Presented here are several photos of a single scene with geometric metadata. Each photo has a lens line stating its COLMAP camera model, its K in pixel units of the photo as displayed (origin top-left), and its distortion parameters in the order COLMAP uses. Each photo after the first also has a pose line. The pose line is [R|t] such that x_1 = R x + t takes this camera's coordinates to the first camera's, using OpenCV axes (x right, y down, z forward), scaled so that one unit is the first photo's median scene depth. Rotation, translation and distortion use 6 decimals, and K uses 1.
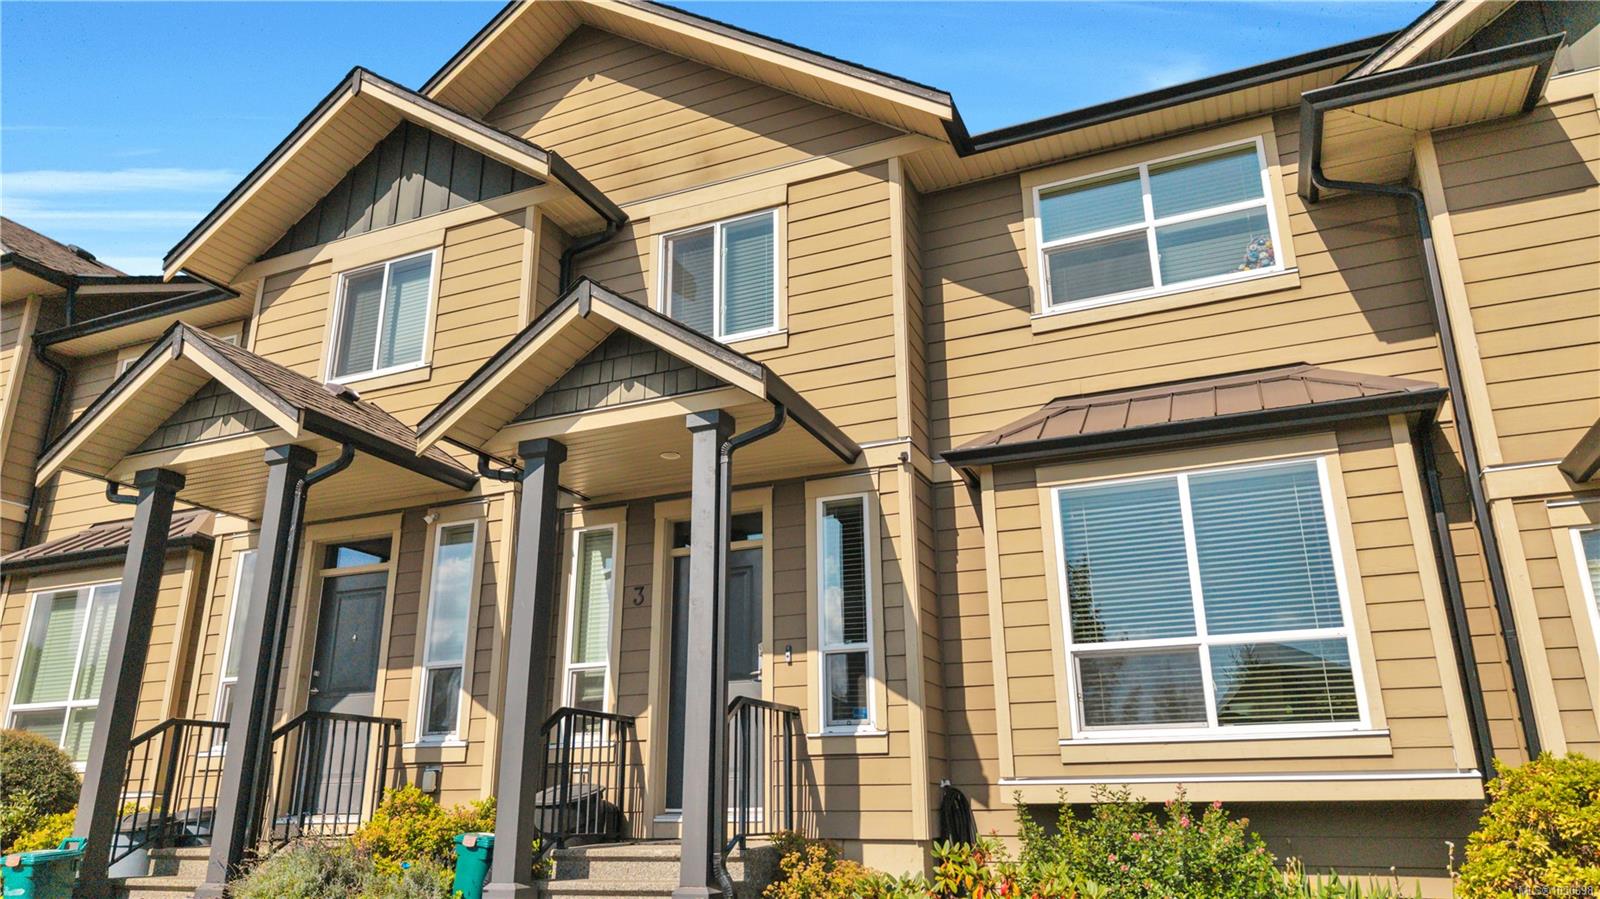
lens RADIAL K [[1098.1, 0, 782.7], [0, 1098.1, 450.0], [0, 0, 1]] dist [0.003479, -0.005227]
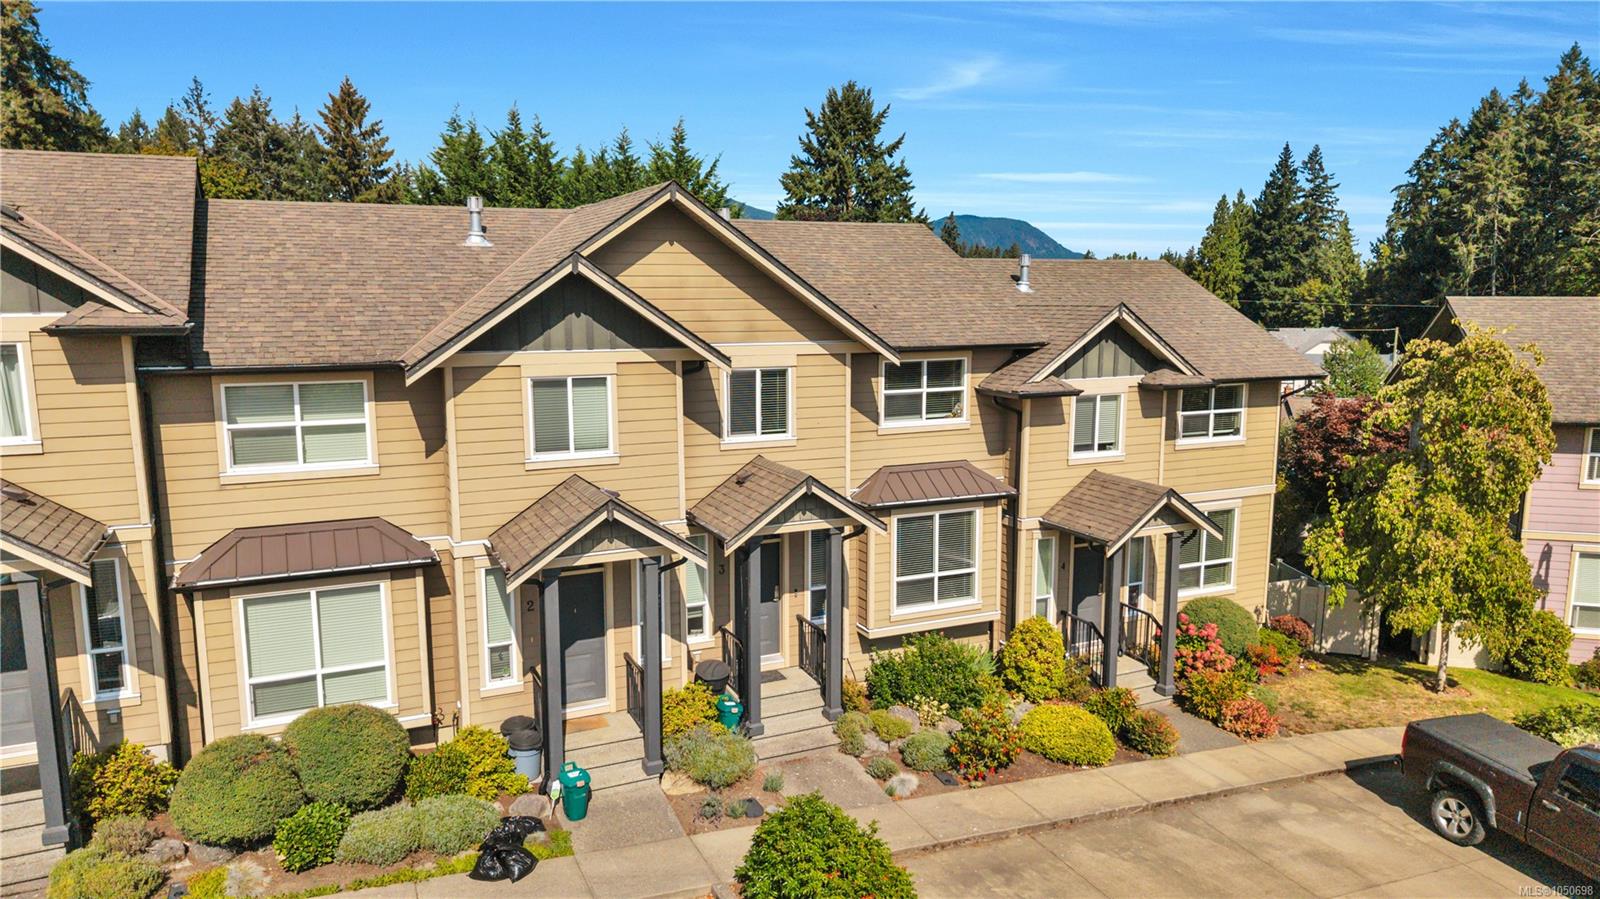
lens RADIAL K [[1075.3, 0, 796.1], [0, 1075.3, 449.3], [0, 0, 1]] dist [0.024814, -0.024367]
pose [[0.656115, -0.109026, 0.746744, -1.591714], [-0.241471, 0.907157, 0.344612, -0.832487], [-0.714986, -0.406422, 0.568873, -0.141029]]
